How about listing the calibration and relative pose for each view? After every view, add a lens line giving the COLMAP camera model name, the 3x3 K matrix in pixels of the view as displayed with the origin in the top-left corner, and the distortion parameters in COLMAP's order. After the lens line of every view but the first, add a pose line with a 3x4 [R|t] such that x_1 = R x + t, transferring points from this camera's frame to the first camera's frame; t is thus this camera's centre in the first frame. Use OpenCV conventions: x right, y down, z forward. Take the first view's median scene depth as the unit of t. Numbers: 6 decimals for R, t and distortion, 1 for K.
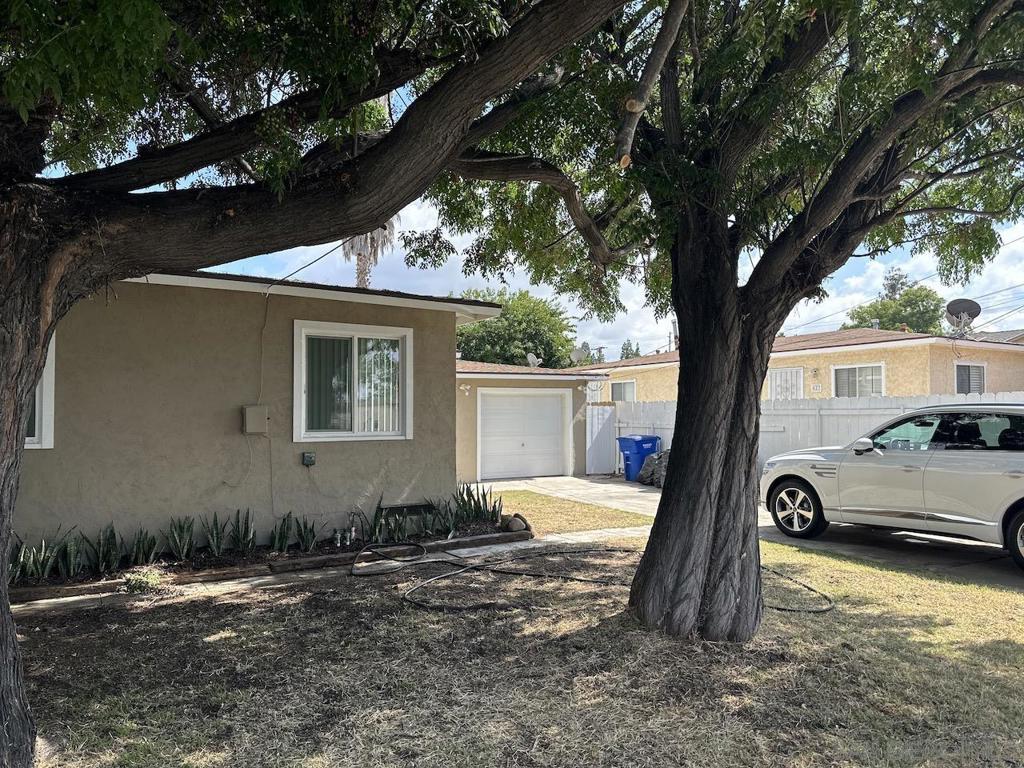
lens RADIAL K [[719.9, 0, 510.8], [0, 719.9, 396.0], [0, 0, 1]] dist [0.107377, -0.150974]
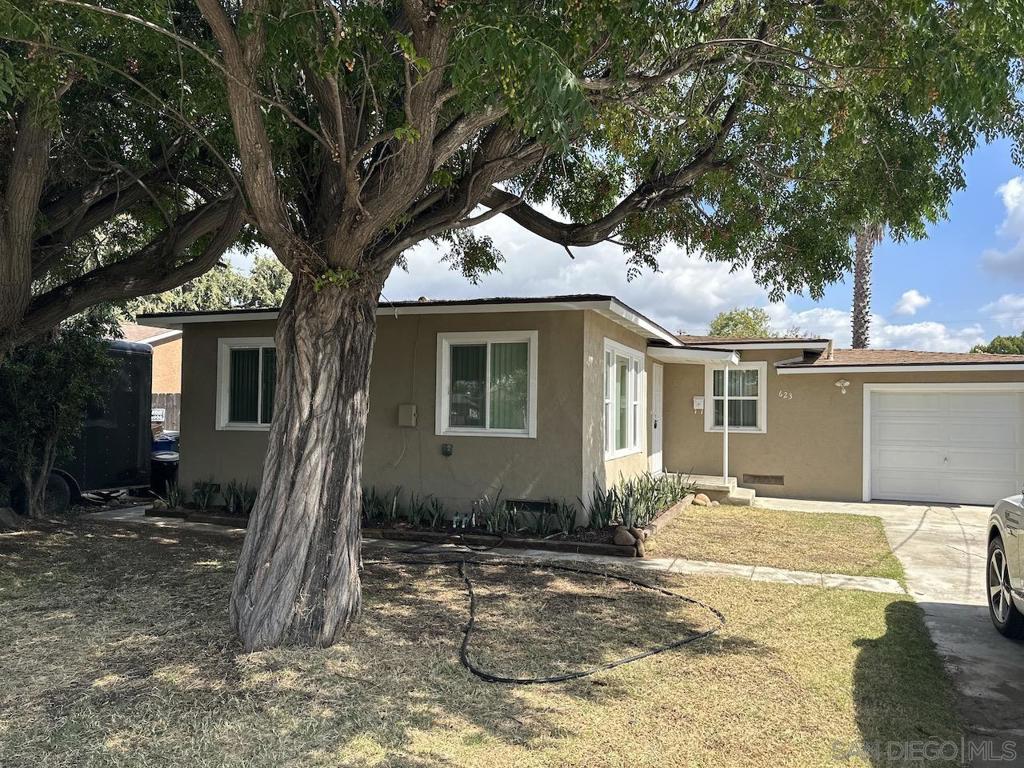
lens RADIAL K [[713.7, 0, 512.0], [0, 713.7, 384.0], [0, 0, 1]] dist [0.045811, -0.004717]
pose [[0.598698, -0.016016, -0.800815, 0.715317], [0.005086, 0.999856, -0.016194, -0.000666], [0.800959, 0.005623, 0.598693, 0.388624]]
